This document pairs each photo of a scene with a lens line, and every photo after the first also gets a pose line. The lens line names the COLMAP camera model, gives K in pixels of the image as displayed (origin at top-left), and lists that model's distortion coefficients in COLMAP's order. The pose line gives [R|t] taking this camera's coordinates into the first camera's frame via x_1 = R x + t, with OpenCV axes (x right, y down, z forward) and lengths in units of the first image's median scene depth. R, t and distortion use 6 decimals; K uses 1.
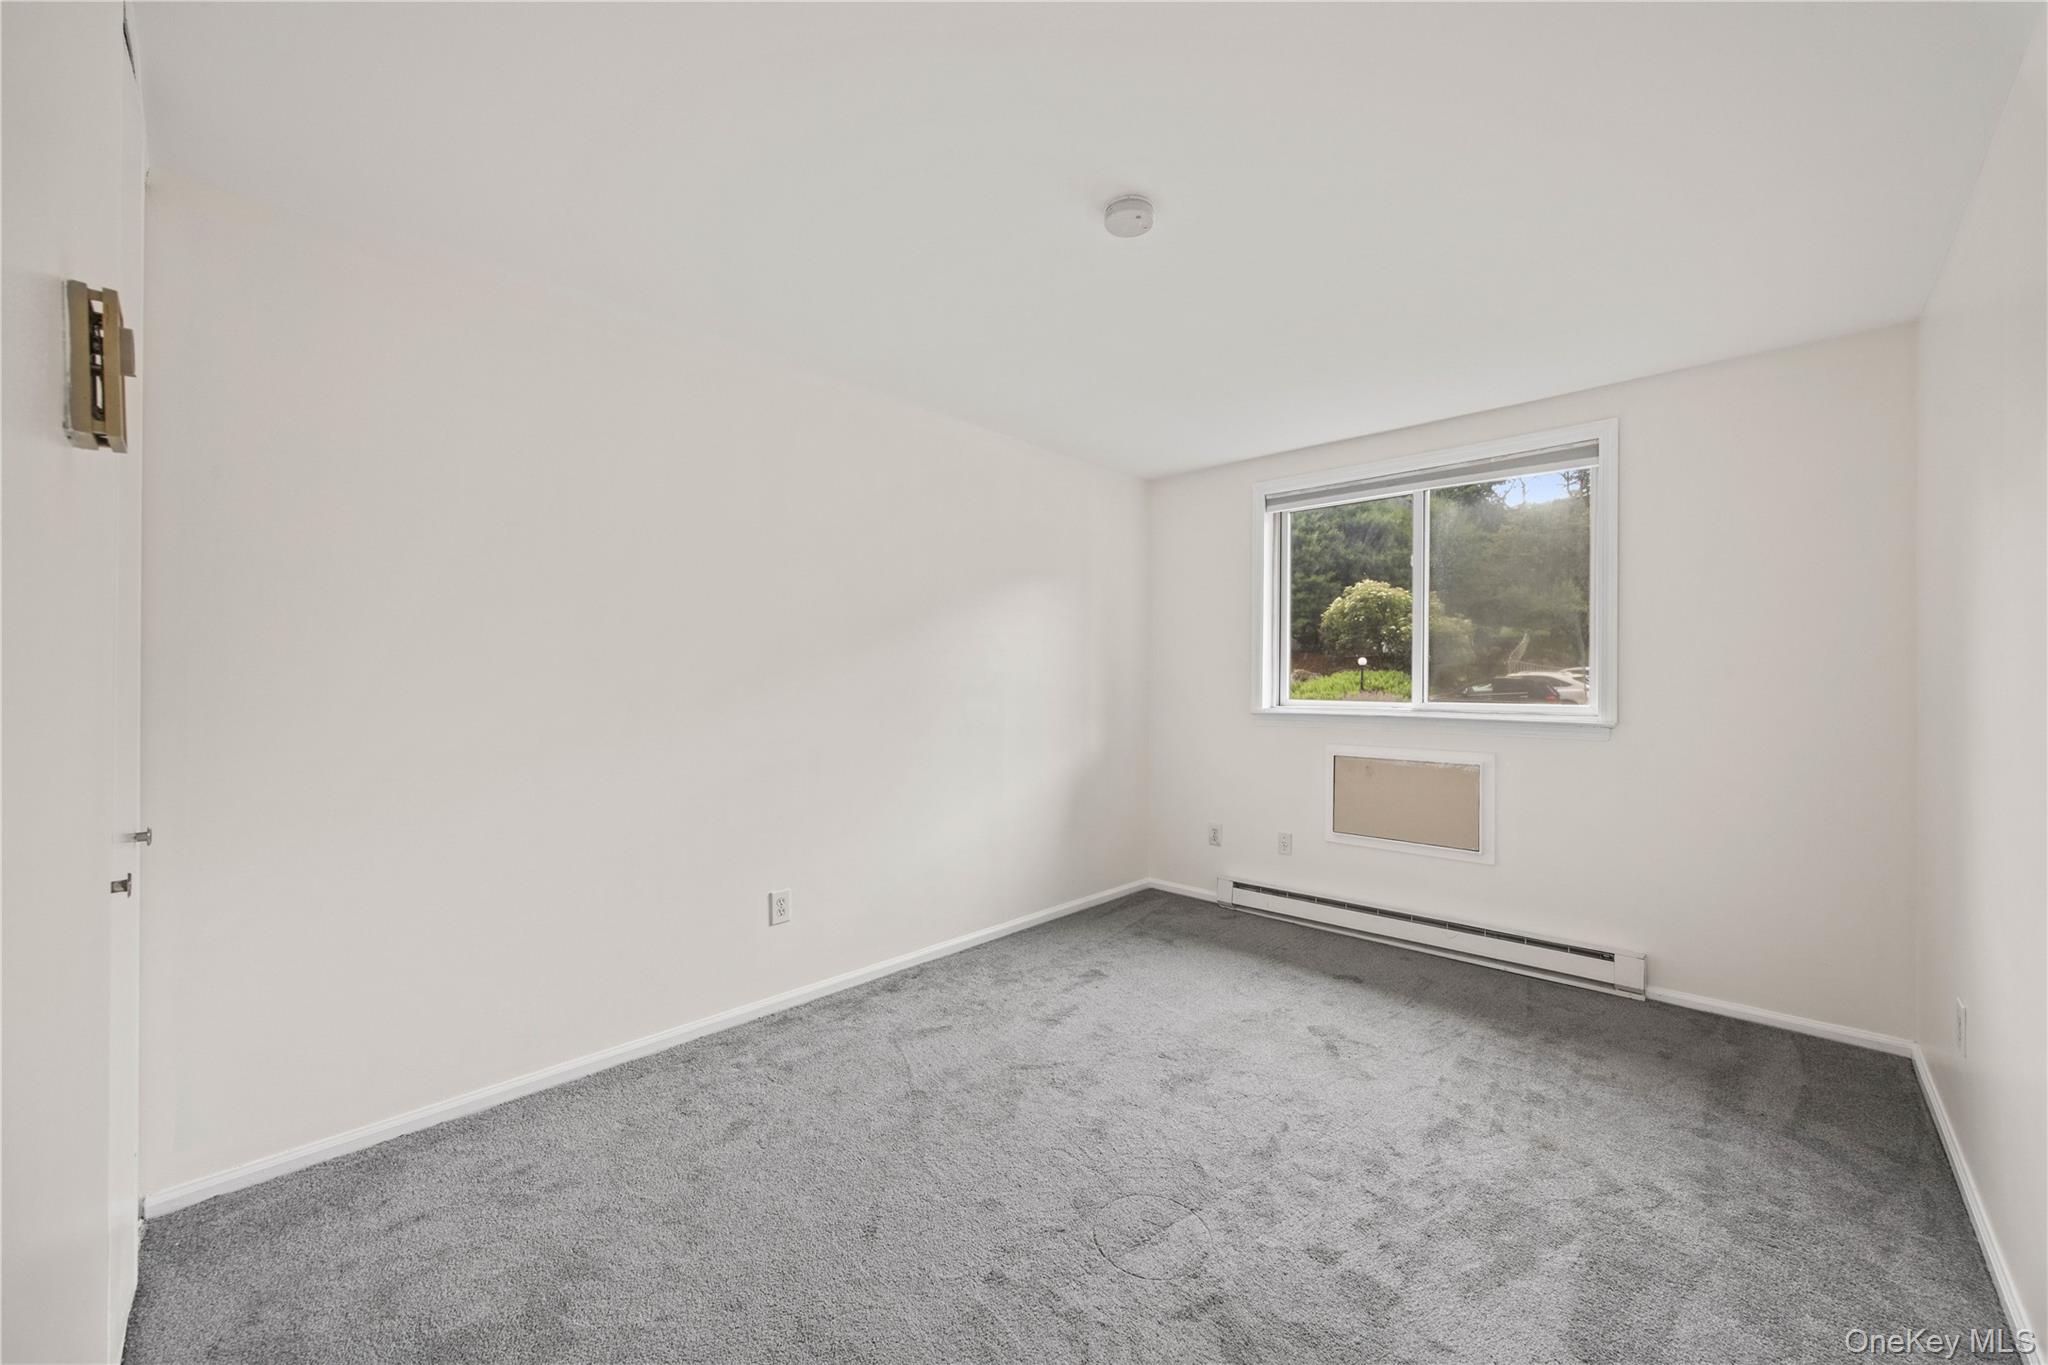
lens RADIAL K [[792.1, 0, 1027.3], [0, 792.1, 695.1], [0, 0, 1]] dist [-0.000725, 0.000099]
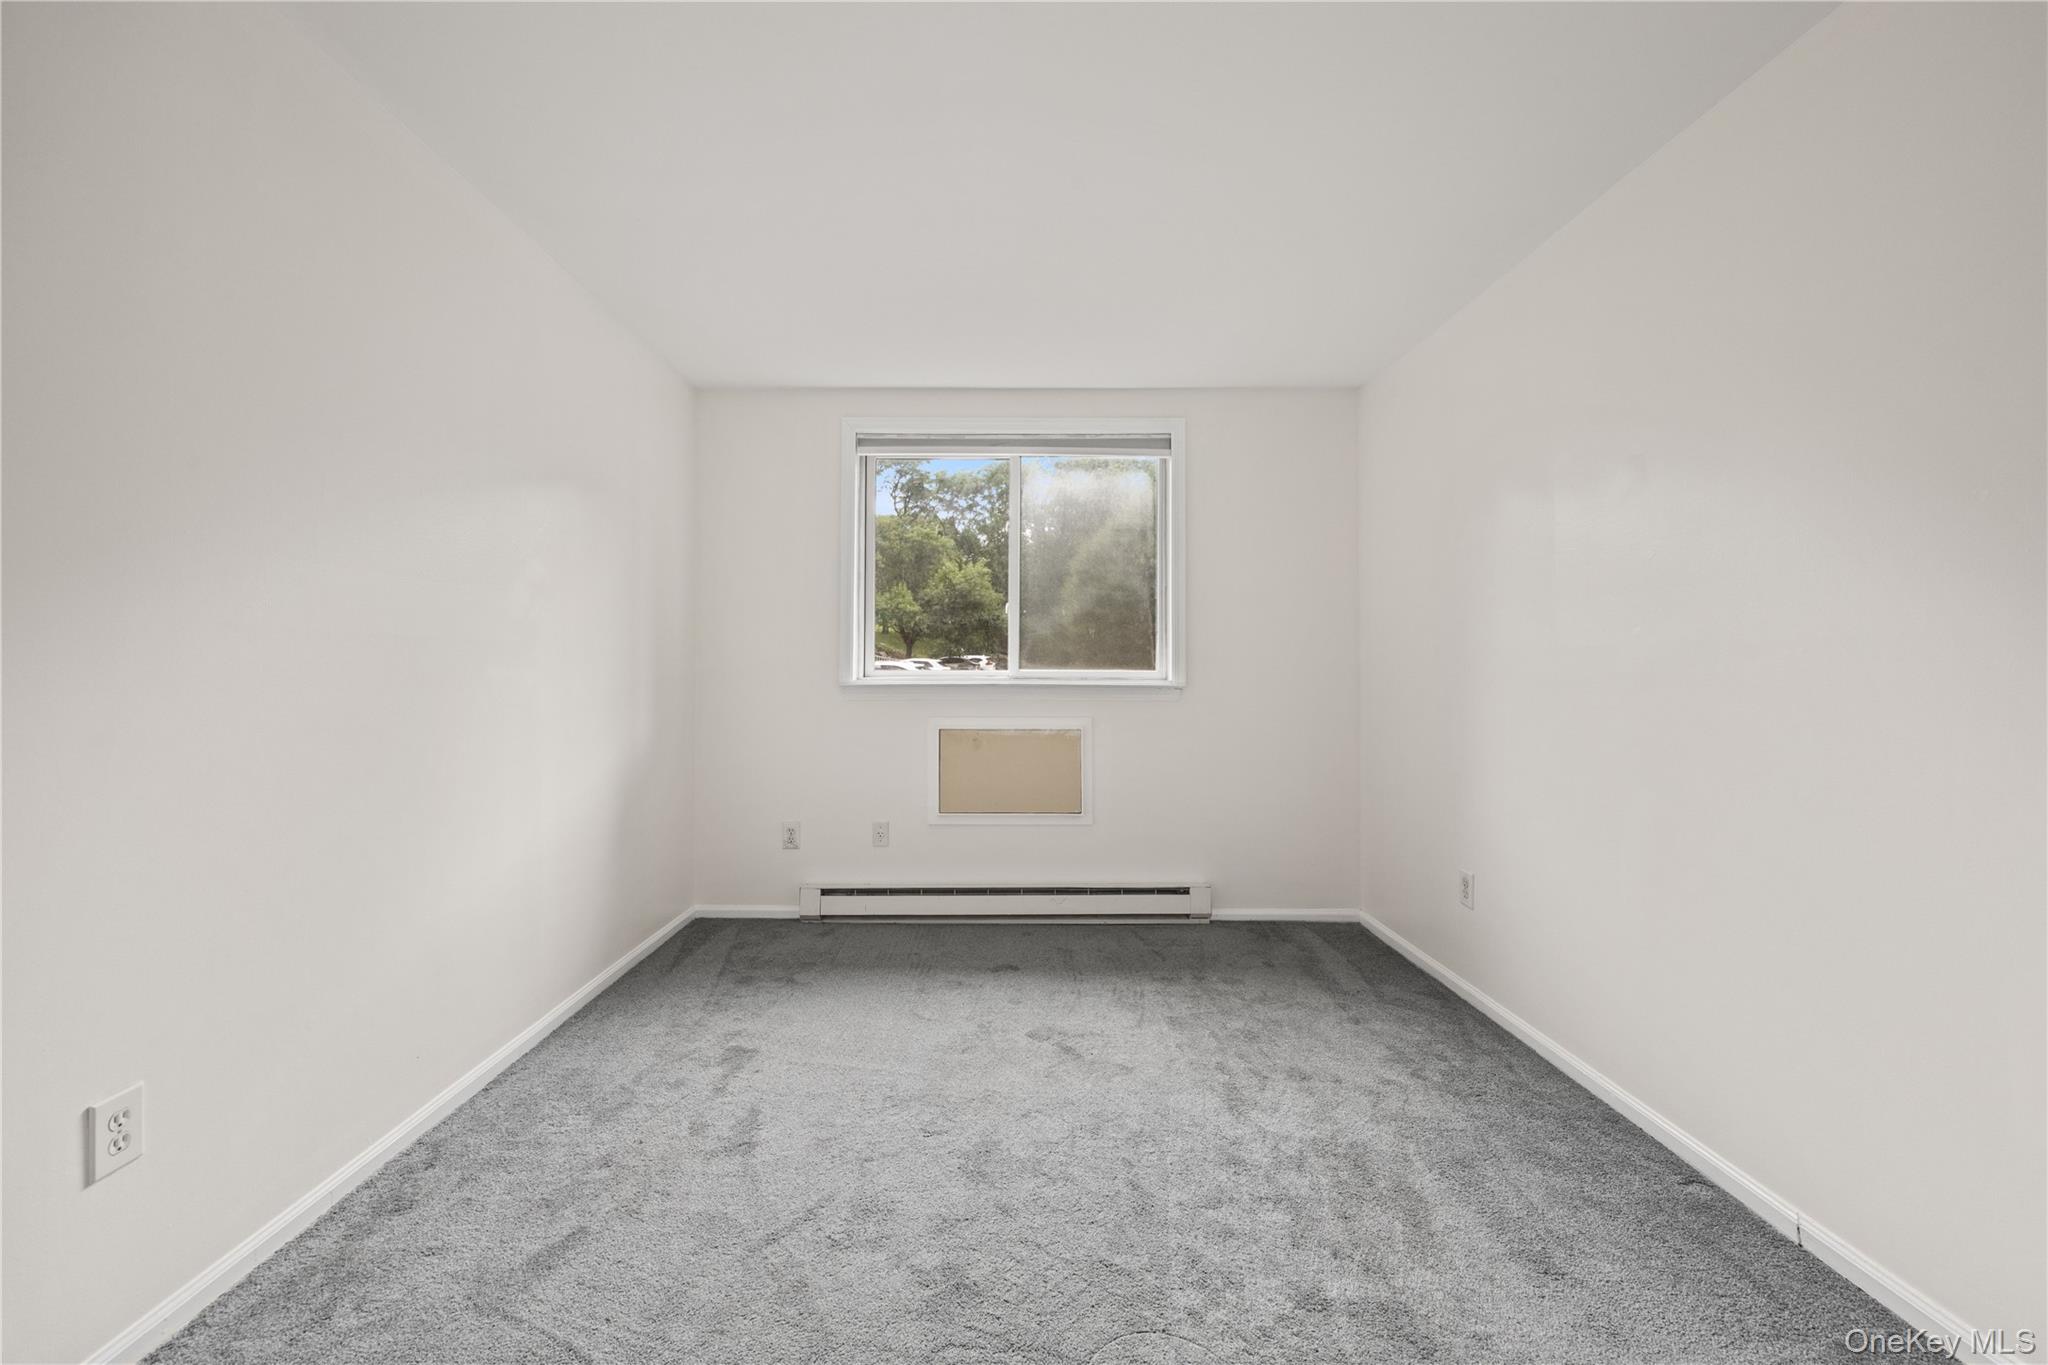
lens RADIAL K [[812.3, 0, 1024.0], [0, 812.3, 672.9], [0, 0, 1]] dist [-0.001241, -0.000002]
pose [[0.726376, -0.002345, 0.687294, -0.234013], [0.013654, 0.999846, -0.011020, 0.028193], [-0.687162, 0.017389, 0.726296, 0.311825]]
